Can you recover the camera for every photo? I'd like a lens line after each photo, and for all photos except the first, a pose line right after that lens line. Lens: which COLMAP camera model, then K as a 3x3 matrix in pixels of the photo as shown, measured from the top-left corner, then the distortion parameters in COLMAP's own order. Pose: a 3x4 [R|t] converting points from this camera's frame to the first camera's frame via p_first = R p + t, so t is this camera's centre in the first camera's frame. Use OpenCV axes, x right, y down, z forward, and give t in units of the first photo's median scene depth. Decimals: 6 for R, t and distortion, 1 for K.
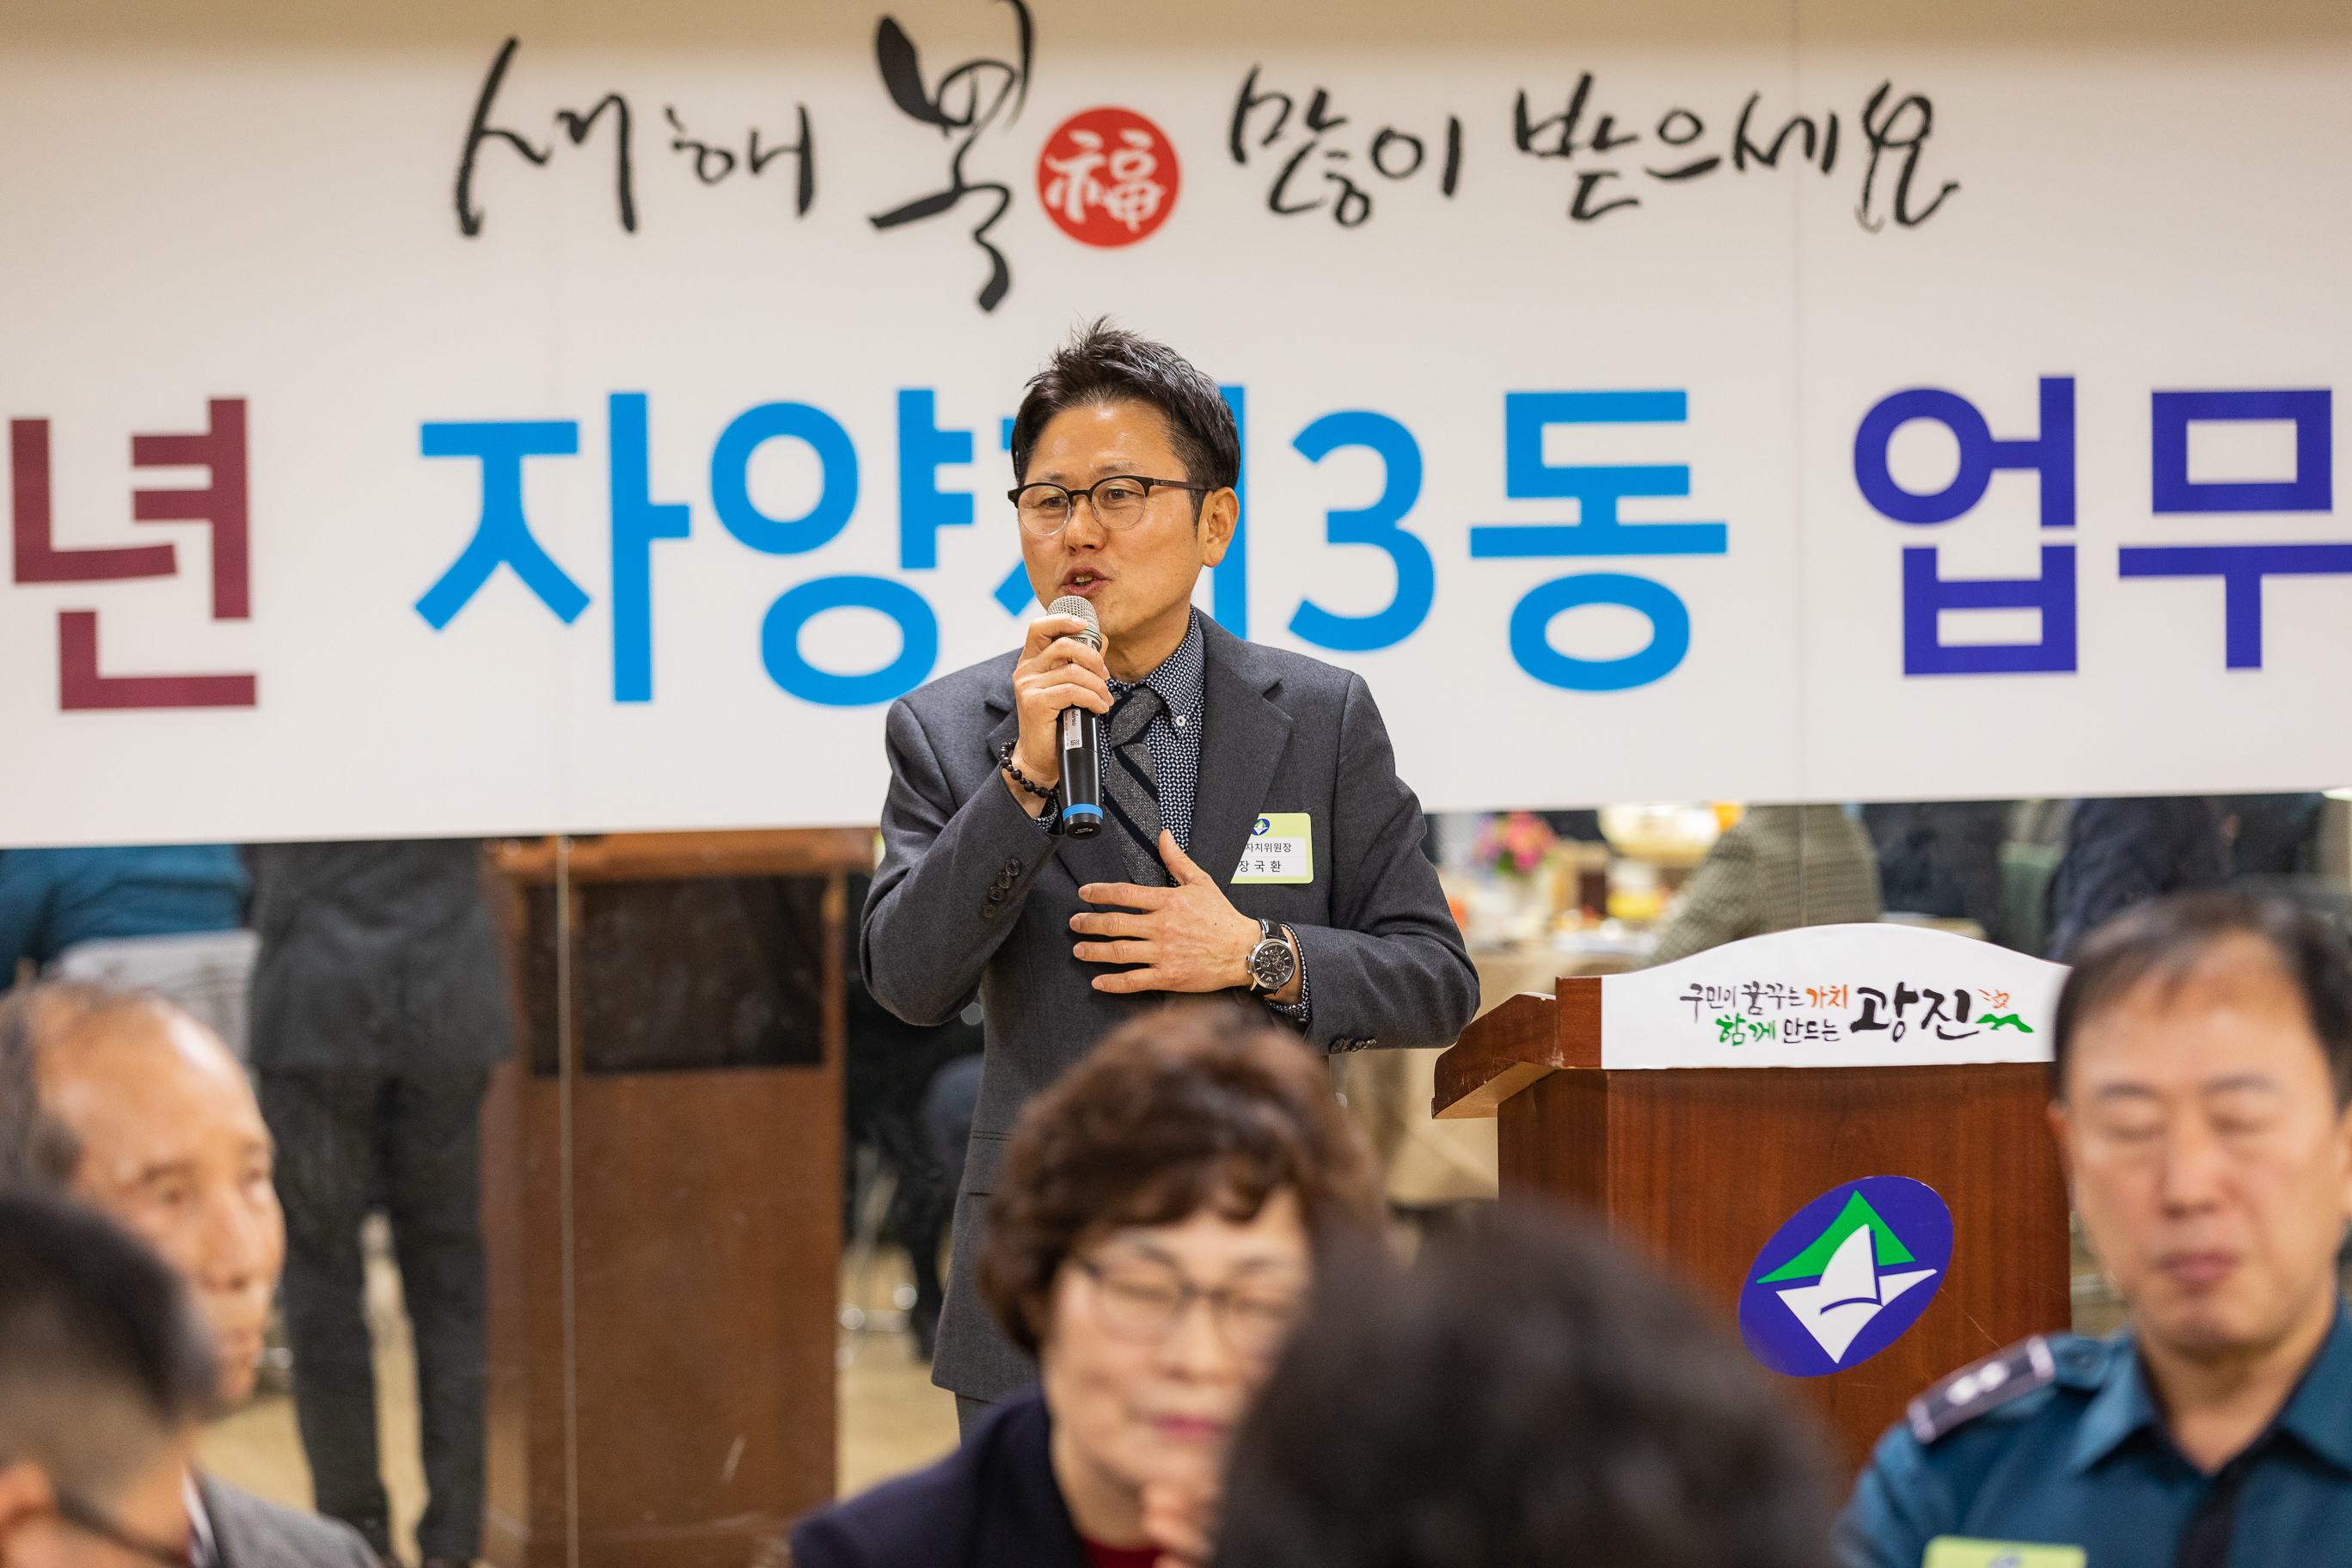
lens RADIAL K [[8666.6, 0, 1175.6], [0, 8666.6, 783.6], [0, 0, 1]] dist [0.093954, 0.000000]
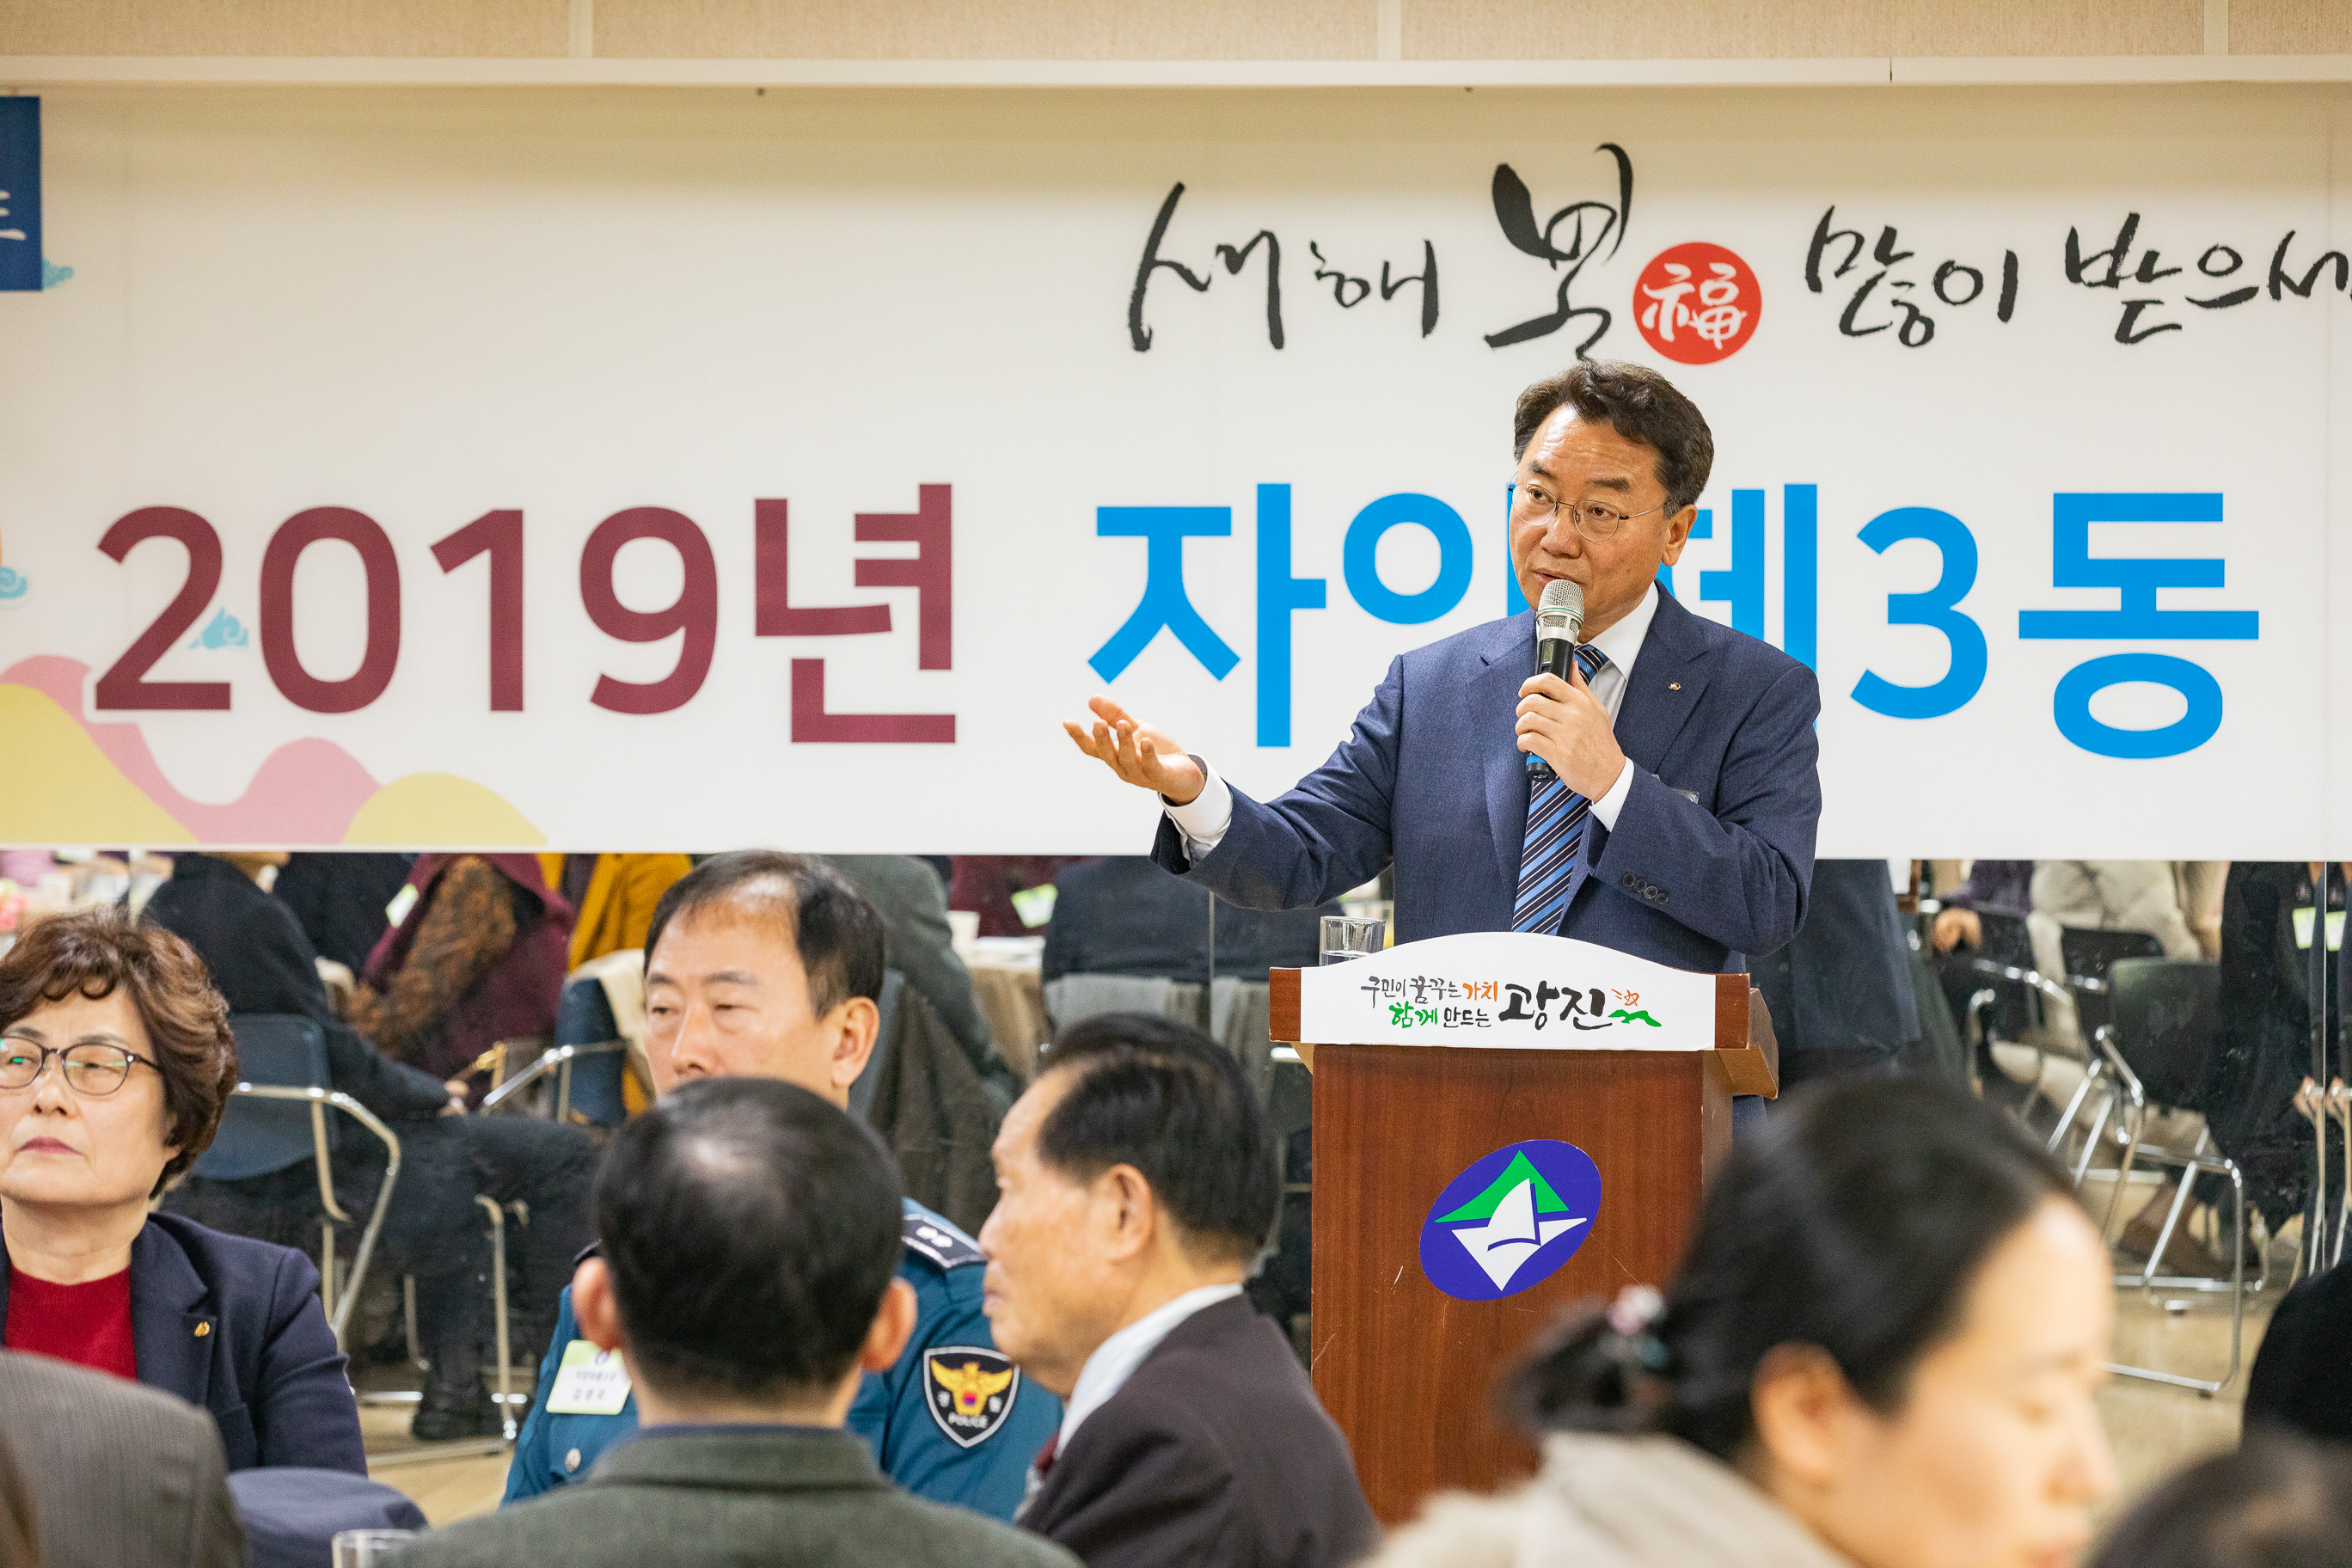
lens RADIAL K [[9124.2, 0, 1176.4], [0, 9124.2, 782.0], [0, 0, 1]] dist [0.150158, 0.000000]
pose [[0.938699, 0.024543, -0.343864, 0.351788], [-0.027890, 0.999600, -0.004790, 0.001741], [0.343608, 0.014087, 0.939007, -0.169347]]
